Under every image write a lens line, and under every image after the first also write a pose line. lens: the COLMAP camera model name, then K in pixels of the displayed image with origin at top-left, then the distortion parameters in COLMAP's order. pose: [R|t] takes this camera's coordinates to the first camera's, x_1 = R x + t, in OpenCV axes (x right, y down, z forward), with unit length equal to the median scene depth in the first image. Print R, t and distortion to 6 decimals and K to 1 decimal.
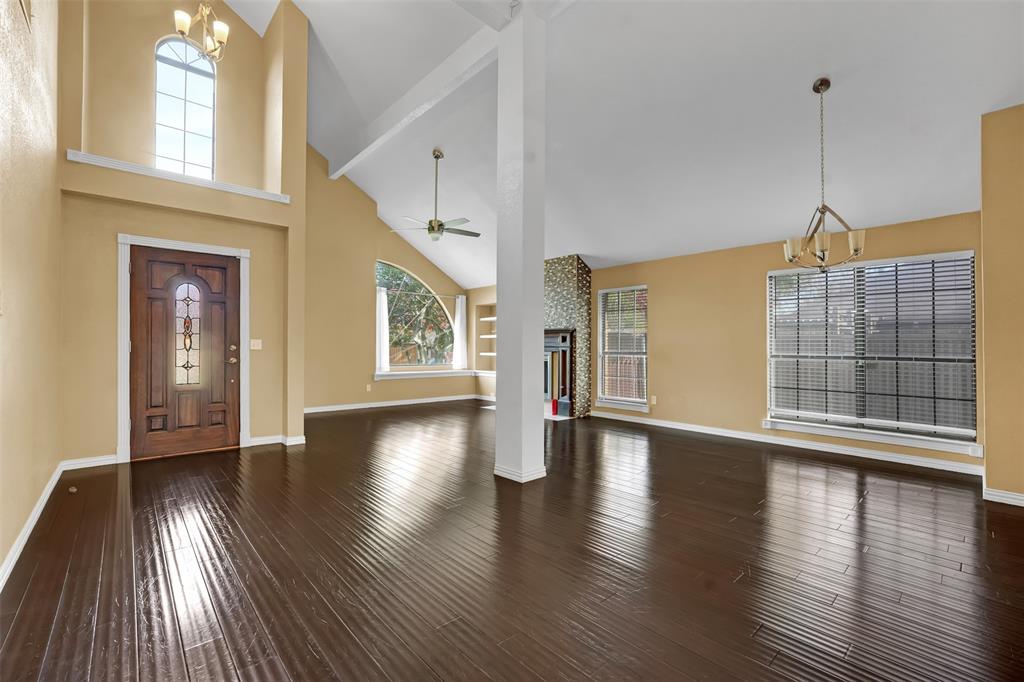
lens RADIAL K [[430.8, 0, 514.9], [0, 430.8, 347.9], [0, 0, 1]] dist [-0.019856, 0.001431]
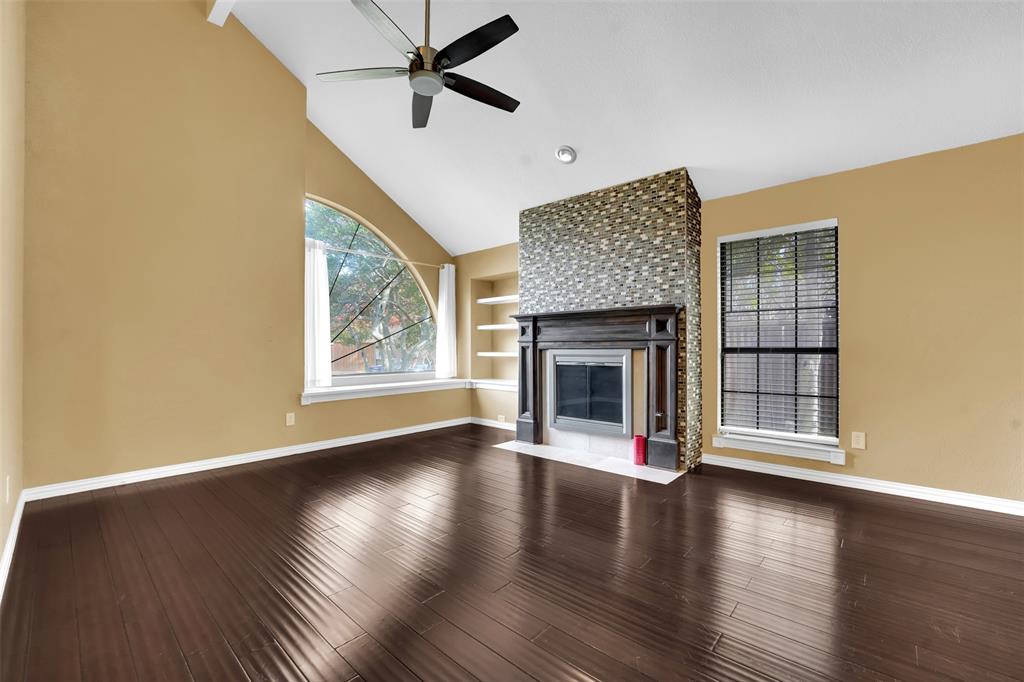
lens RADIAL K [[430.8, 0, 517.0], [0, 430.8, 344.5], [0, 0, 1]] dist [-0.019856, 0.001431]
pose [[0.995286, -0.009833, 0.096482, -0.113784], [0.010236, 0.999941, -0.003684, 0.003580], [-0.096440, 0.004654, 0.995328, 0.462853]]
